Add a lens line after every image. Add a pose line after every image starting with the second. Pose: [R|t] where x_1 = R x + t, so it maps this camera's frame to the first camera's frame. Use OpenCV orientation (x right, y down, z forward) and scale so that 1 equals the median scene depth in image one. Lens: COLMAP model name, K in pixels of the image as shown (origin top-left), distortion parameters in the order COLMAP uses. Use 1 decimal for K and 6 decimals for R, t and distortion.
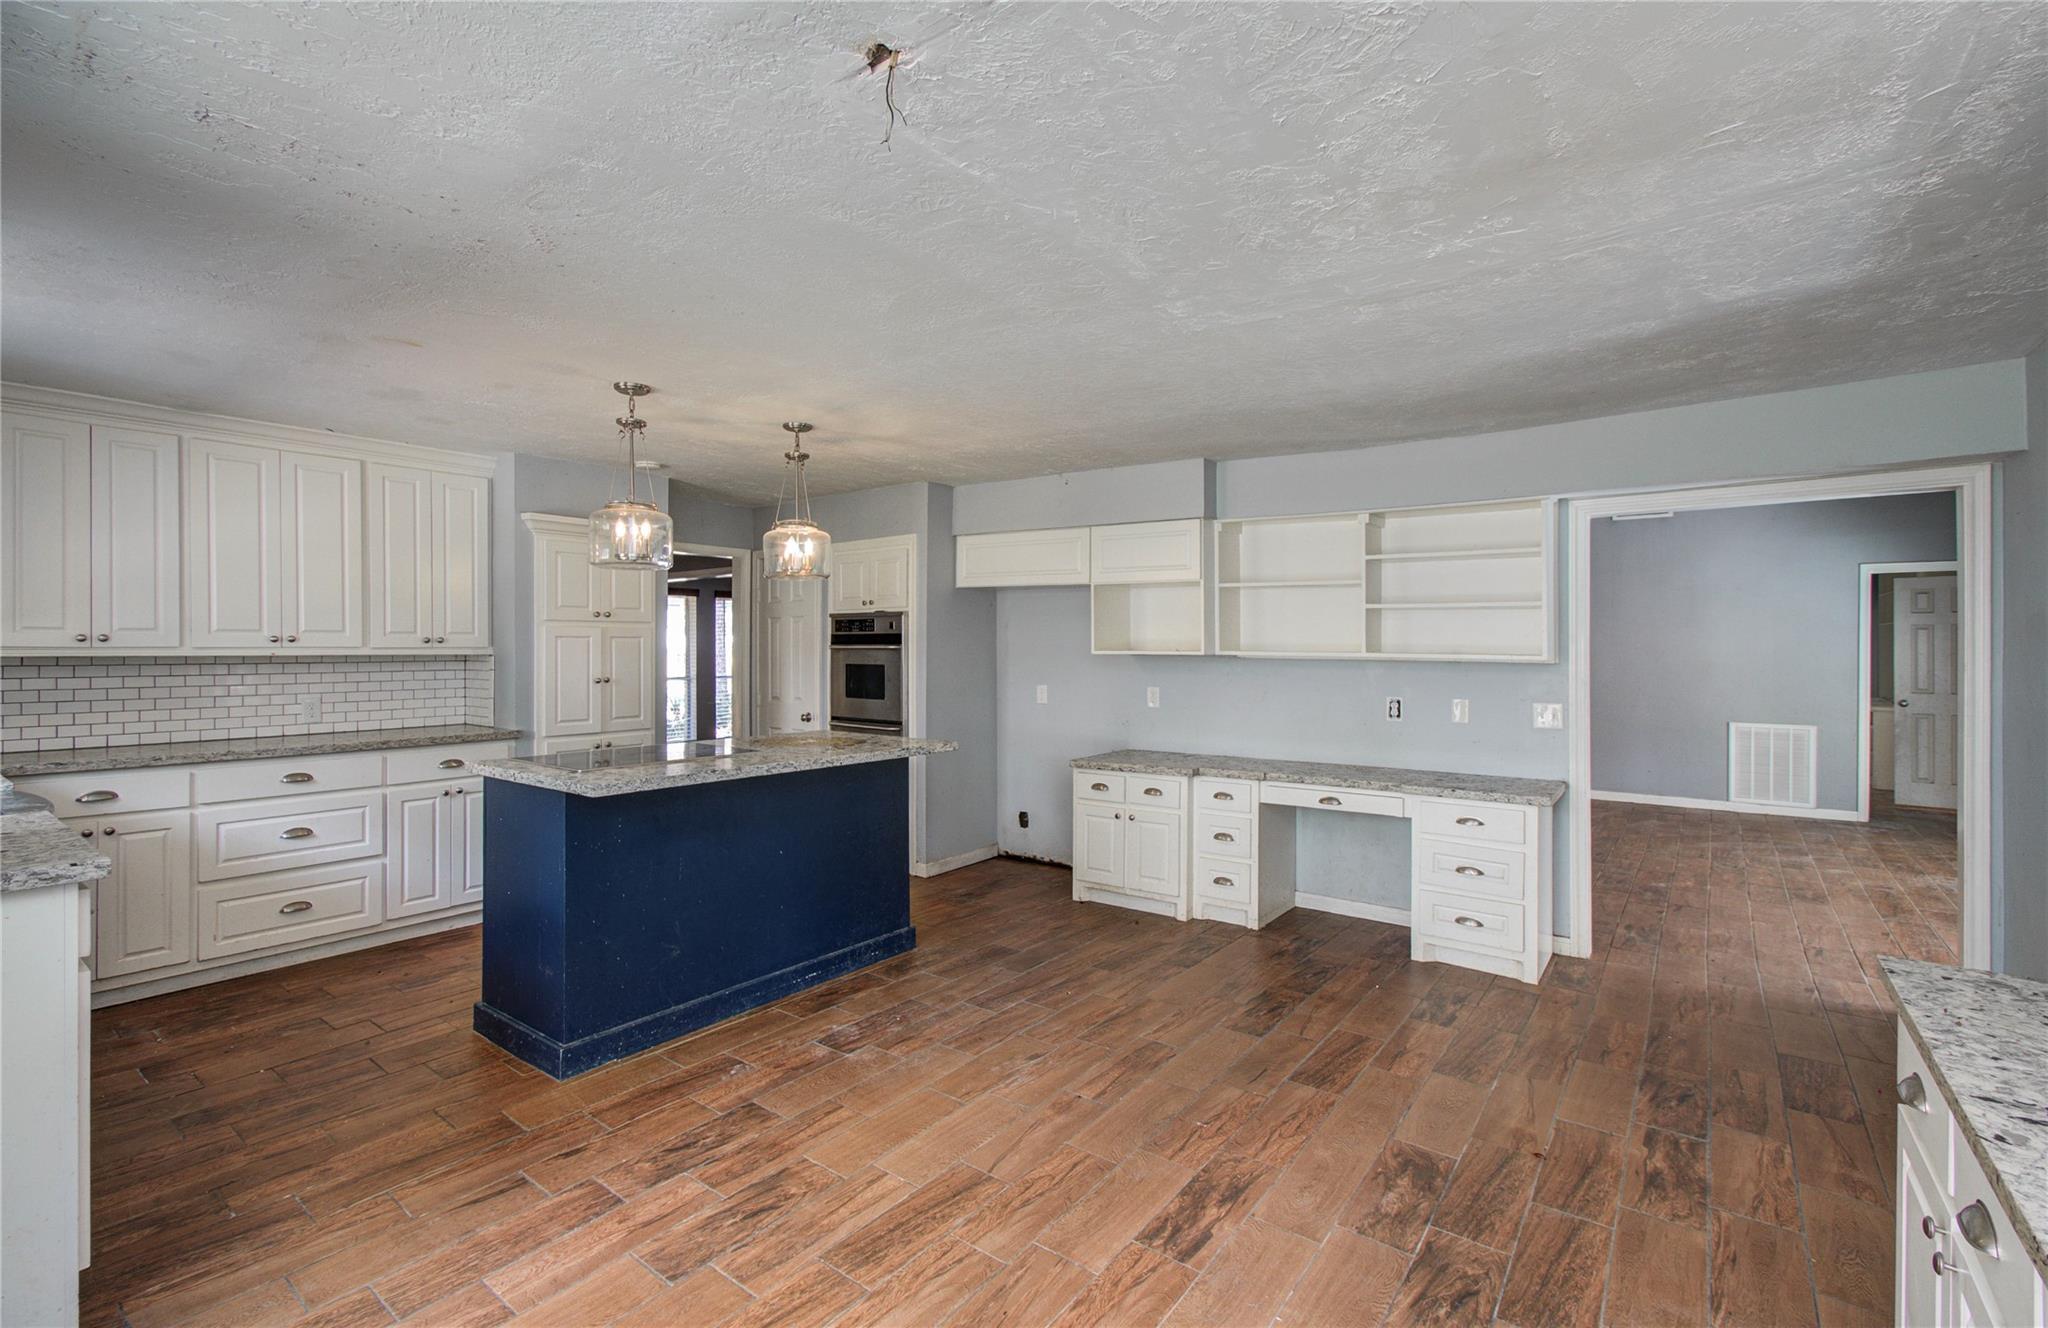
lens RADIAL K [[889.1, 0, 1033.9], [0, 889.1, 659.7], [0, 0, 1]] dist [-0.008489, 0.000995]
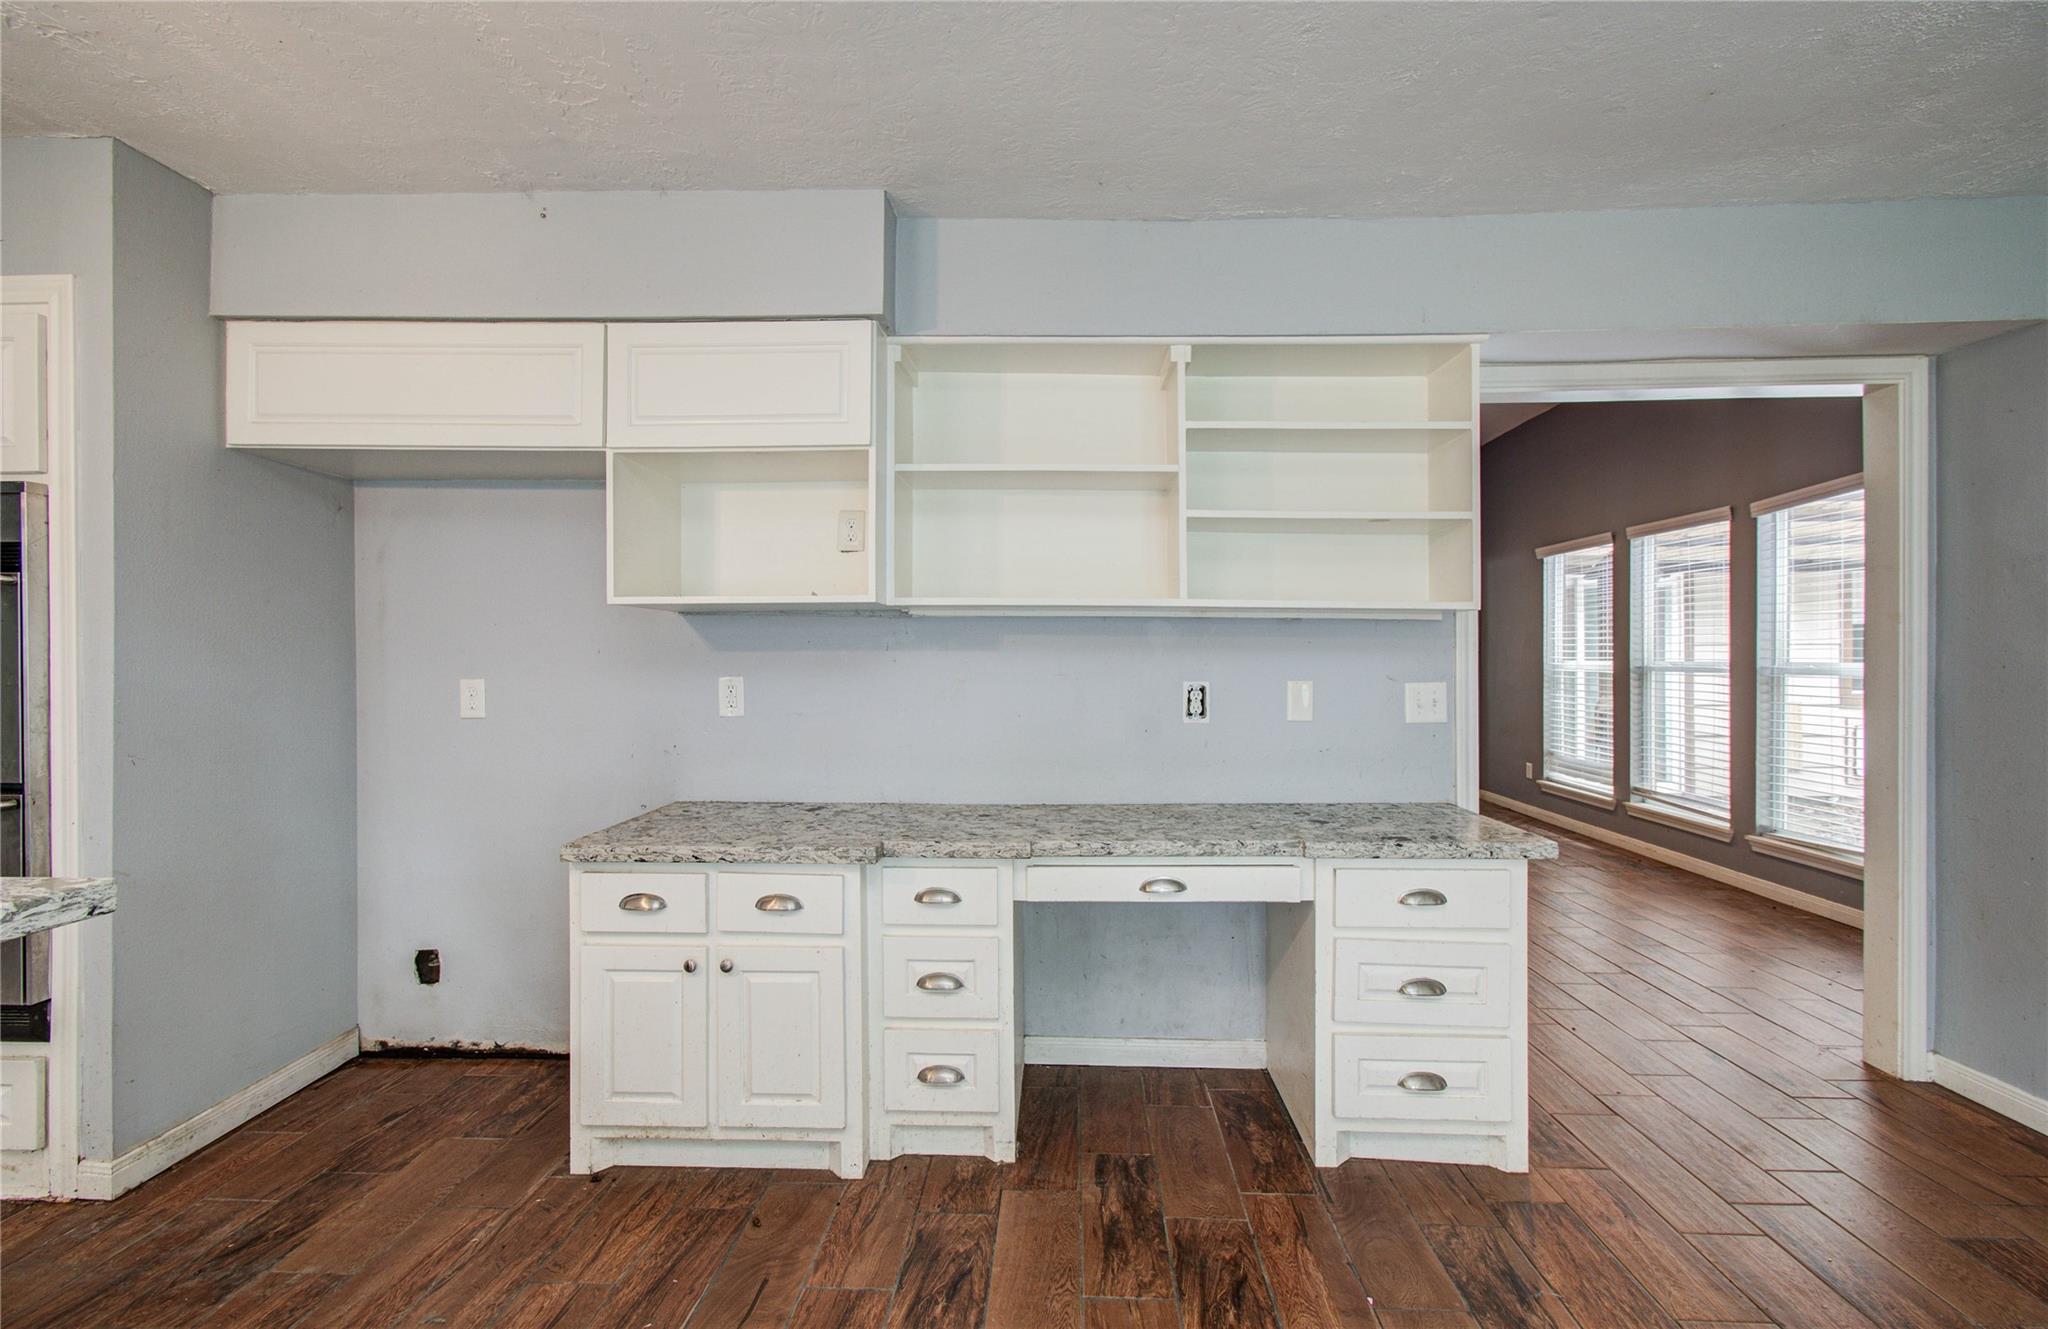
lens RADIAL K [[889.1, 0, 1050.0], [0, 889.1, 651.3], [0, 0, 1]] dist [-0.008489, 0.000995]
pose [[0.822107, -0.002469, 0.569328, -0.009954], [0.008197, 0.999938, -0.007501, 0.028052], [-0.569274, 0.010833, 0.822076, 0.615148]]
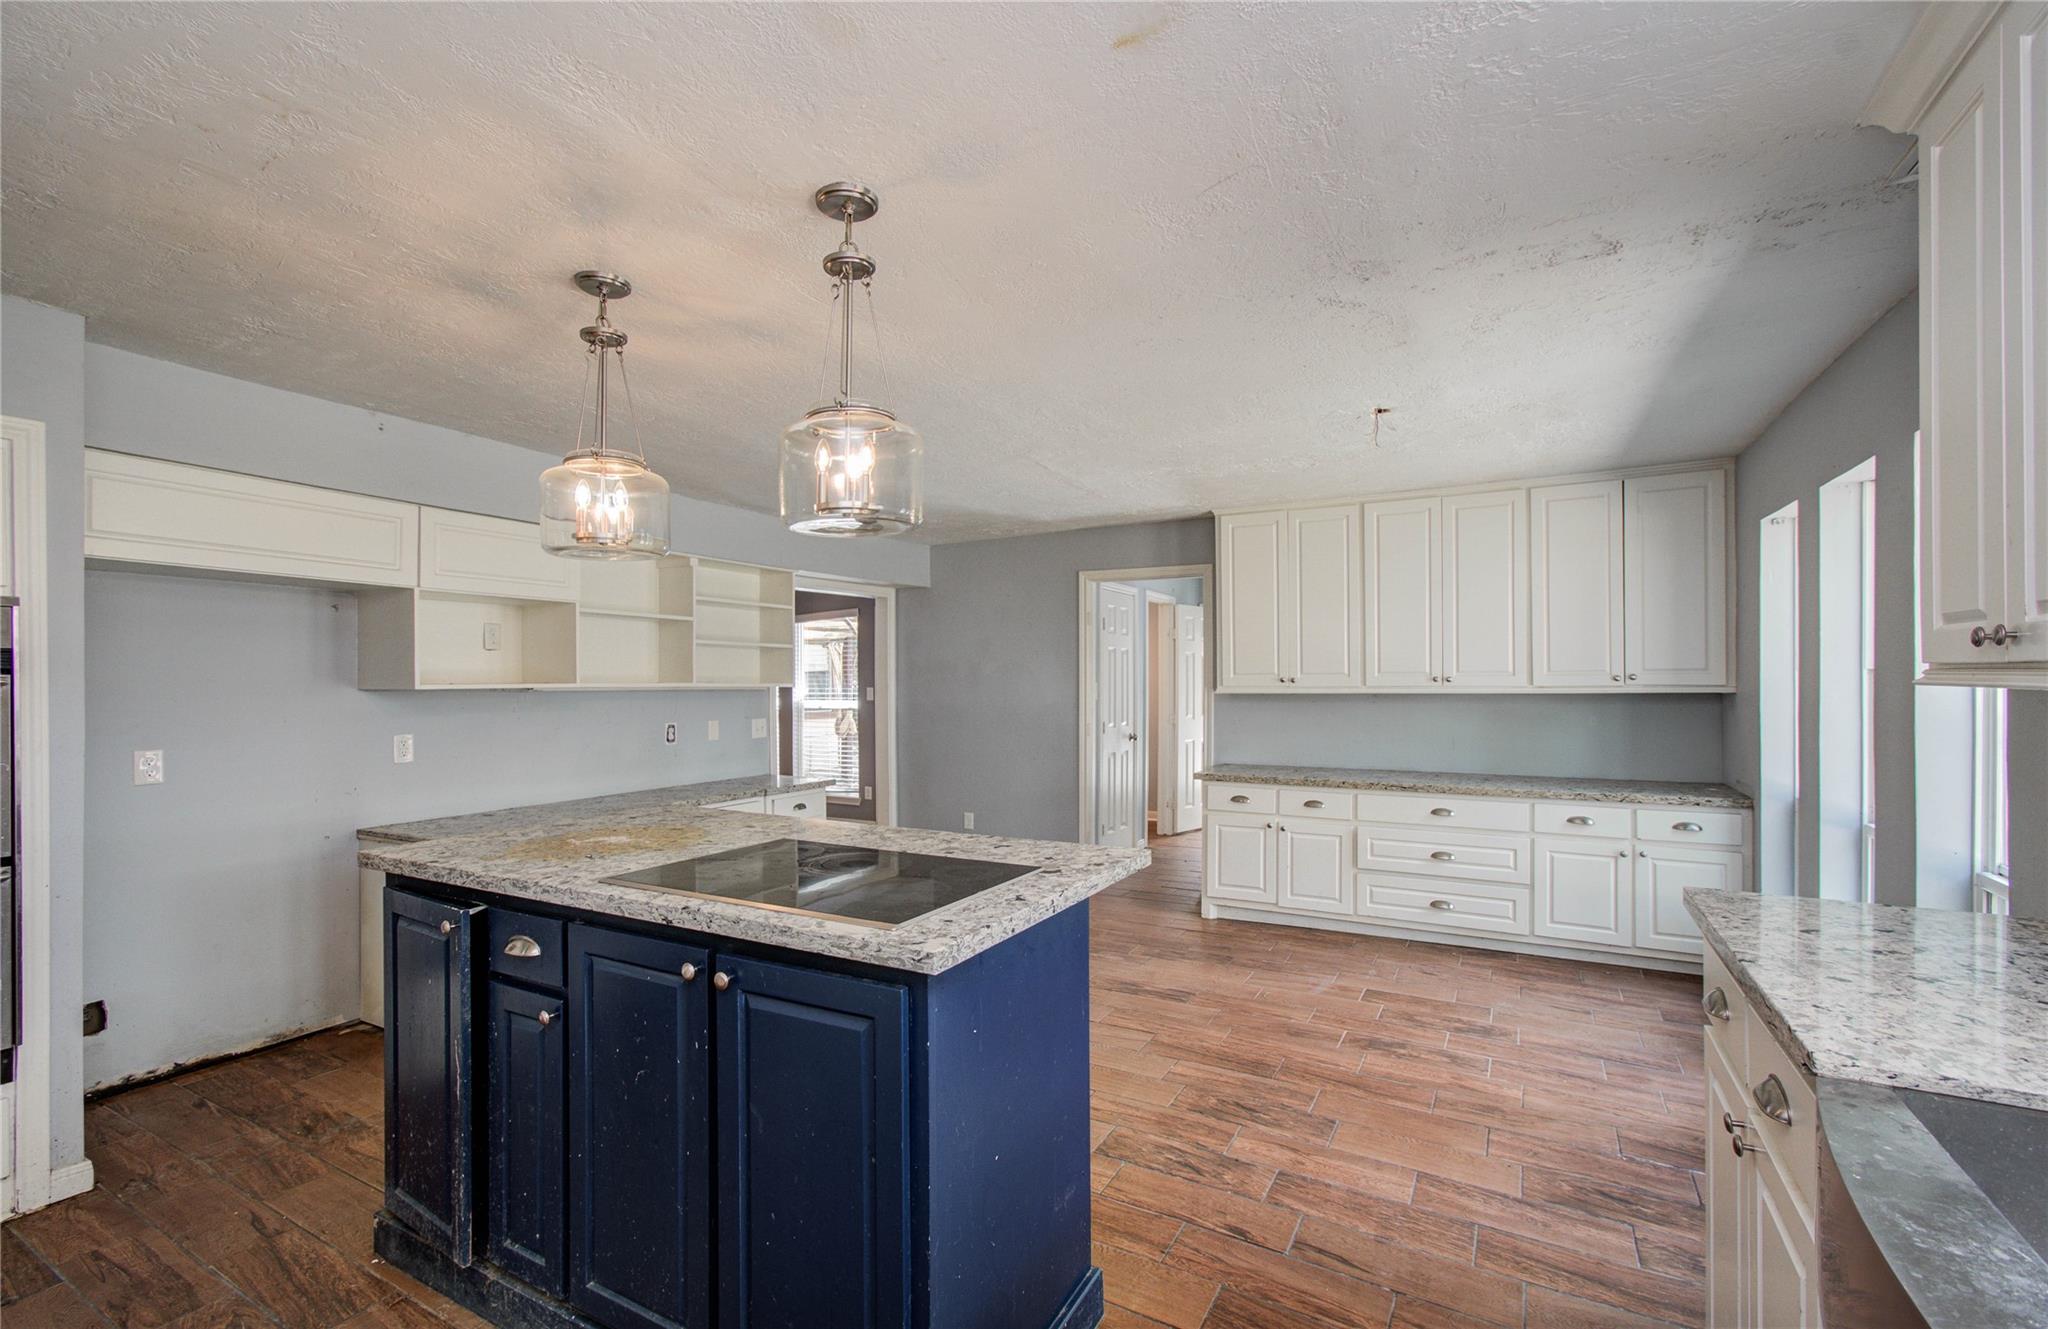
lens RADIAL K [[889.1, 0, 981.4], [0, 889.1, 677.5], [0, 0, 1]] dist [-0.008489, 0.000995]
pose [[-0.099213, 0.000789, 0.995066, -0.812034], [0.015782, 0.999875, 0.000780, -0.011447], [-0.994941, 0.015782, -0.099213, 0.776551]]
